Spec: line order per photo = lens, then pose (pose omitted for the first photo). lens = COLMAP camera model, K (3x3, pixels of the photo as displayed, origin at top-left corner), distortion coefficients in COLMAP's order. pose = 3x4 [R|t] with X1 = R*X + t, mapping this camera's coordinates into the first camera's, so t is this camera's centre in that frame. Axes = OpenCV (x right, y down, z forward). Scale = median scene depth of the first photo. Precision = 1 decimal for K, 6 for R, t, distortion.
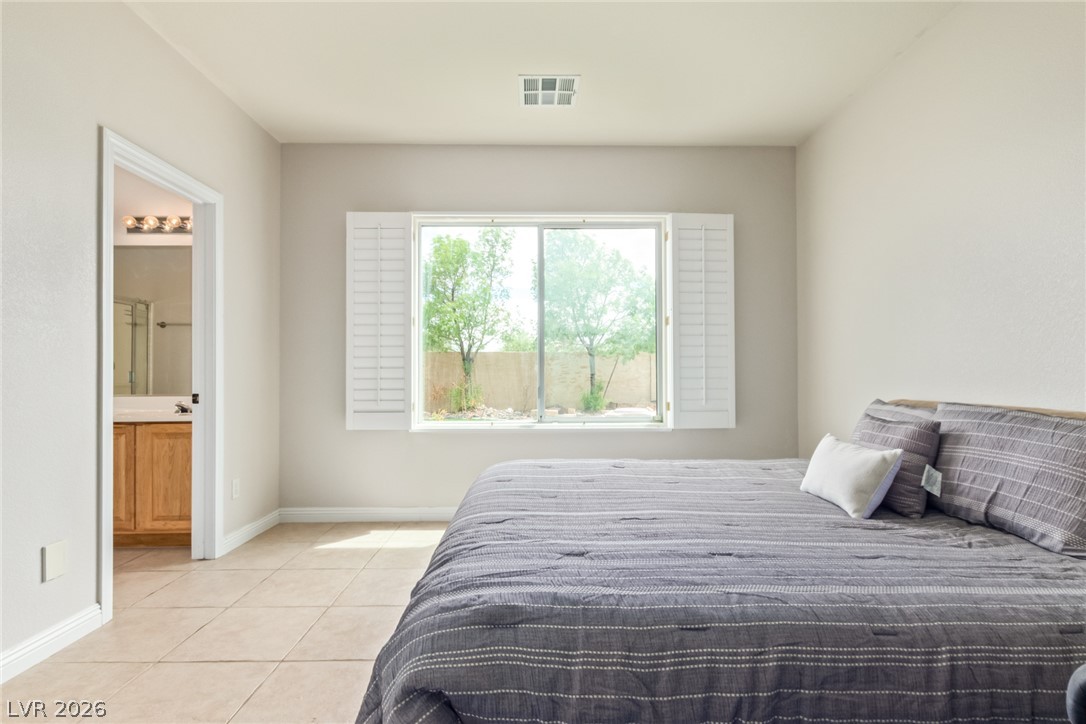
lens RADIAL K [[524.8, 0, 540.6], [0, 524.8, 365.7], [0, 0, 1]] dist [0.005292, -0.000282]
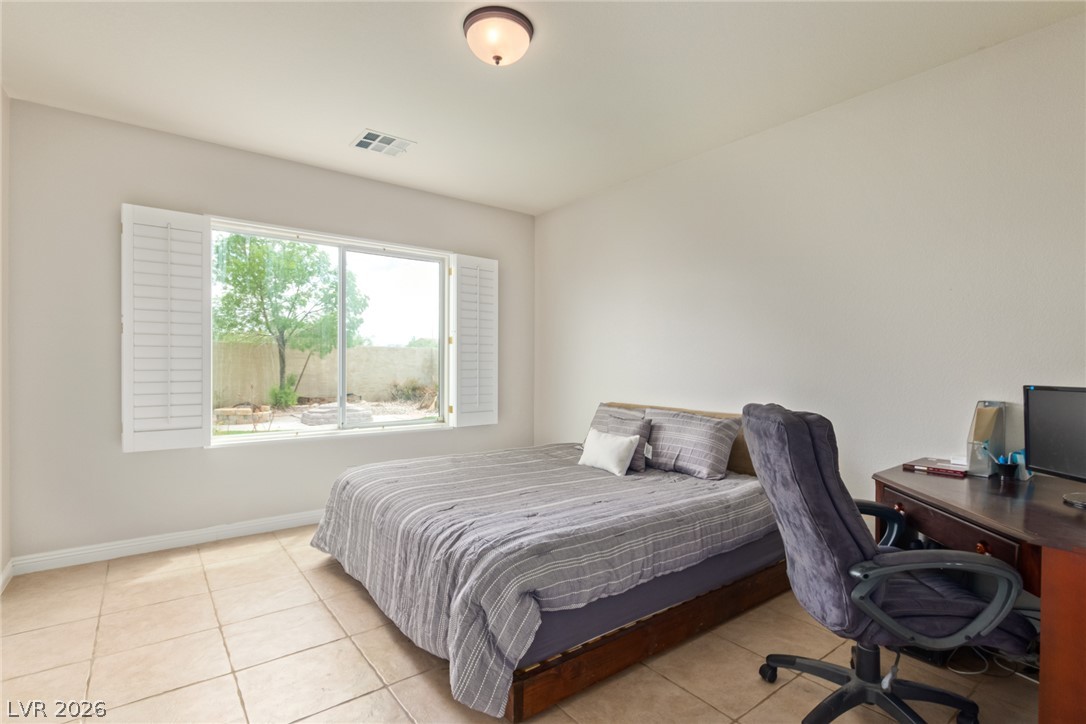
lens RADIAL K [[524.8, 0, 546.2], [0, 524.8, 363.9], [0, 0, 1]] dist [0.005292, -0.000282]
pose [[0.797954, 0.007760, 0.602669, -0.698273], [-0.020938, 0.999670, 0.014850, -0.114138], [-0.602355, -0.024468, 0.797853, -0.265639]]
